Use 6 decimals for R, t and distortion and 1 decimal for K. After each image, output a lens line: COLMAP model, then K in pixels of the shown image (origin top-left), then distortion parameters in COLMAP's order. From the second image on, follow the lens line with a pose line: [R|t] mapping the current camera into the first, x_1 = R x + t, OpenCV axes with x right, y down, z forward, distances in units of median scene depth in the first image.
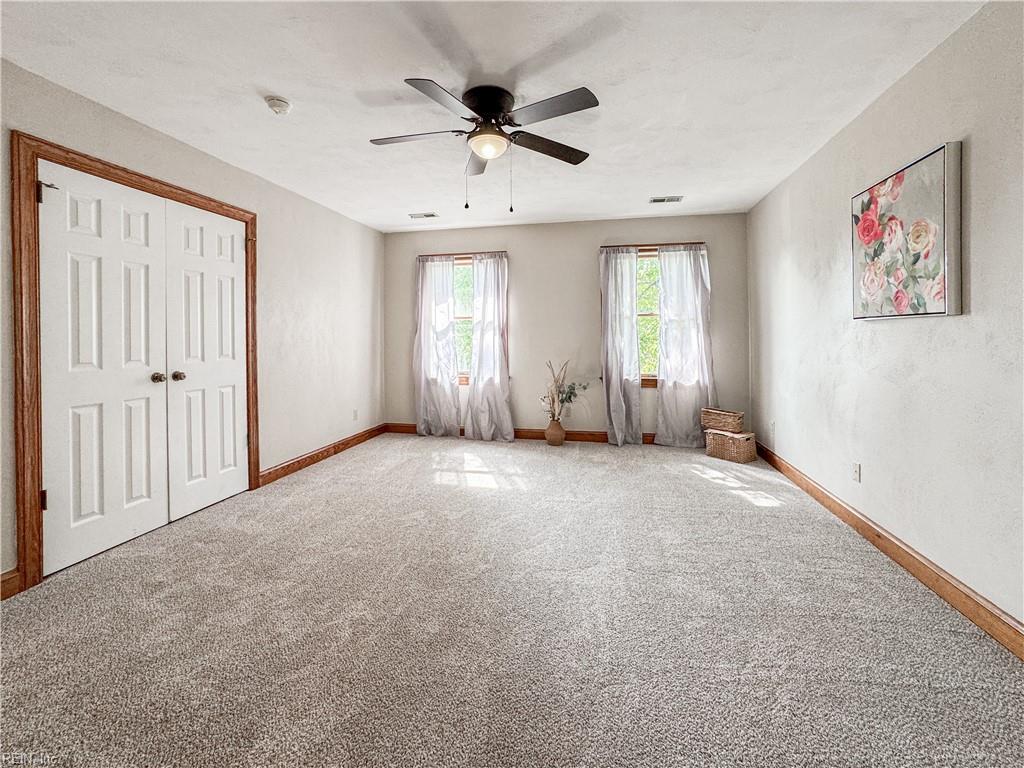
lens RADIAL K [[434.8, 0, 530.1], [0, 434.8, 342.6], [0, 0, 1]] dist [-0.030540, 0.010901]
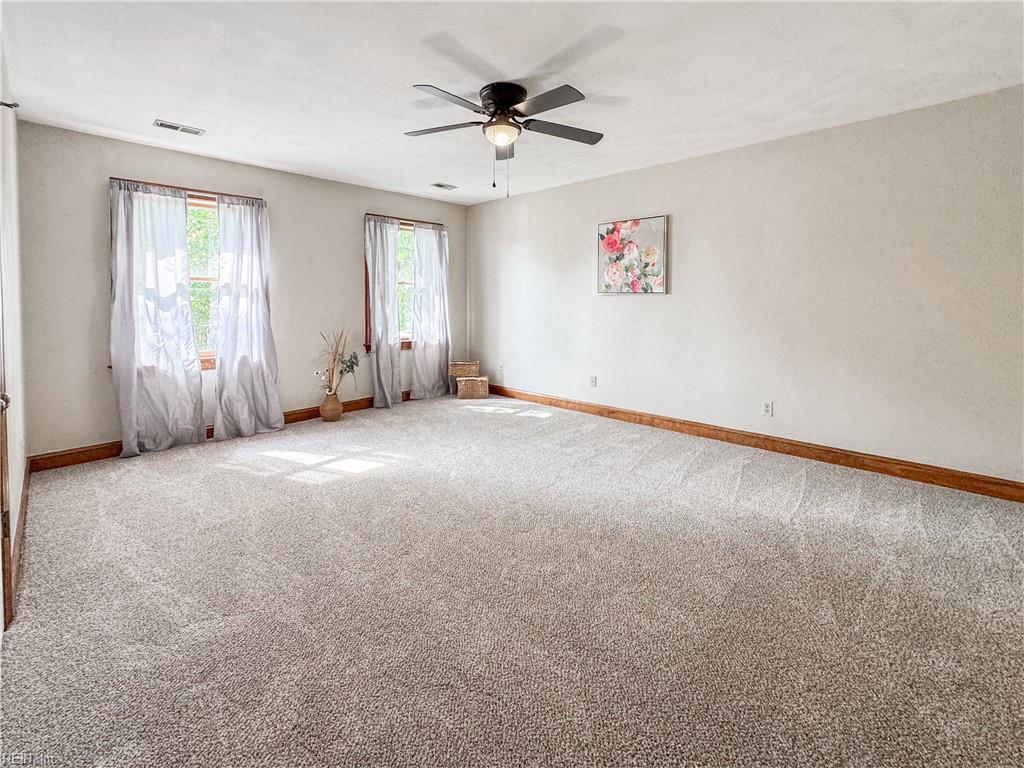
lens RADIAL K [[434.8, 0, 517.8], [0, 434.8, 316.3], [0, 0, 1]] dist [-0.030540, 0.010901]
pose [[0.542820, -0.030461, 0.839296, -0.508396], [0.011486, 0.999518, 0.028848, -0.009125], [-0.839770, -0.006019, 0.542908, 0.171899]]
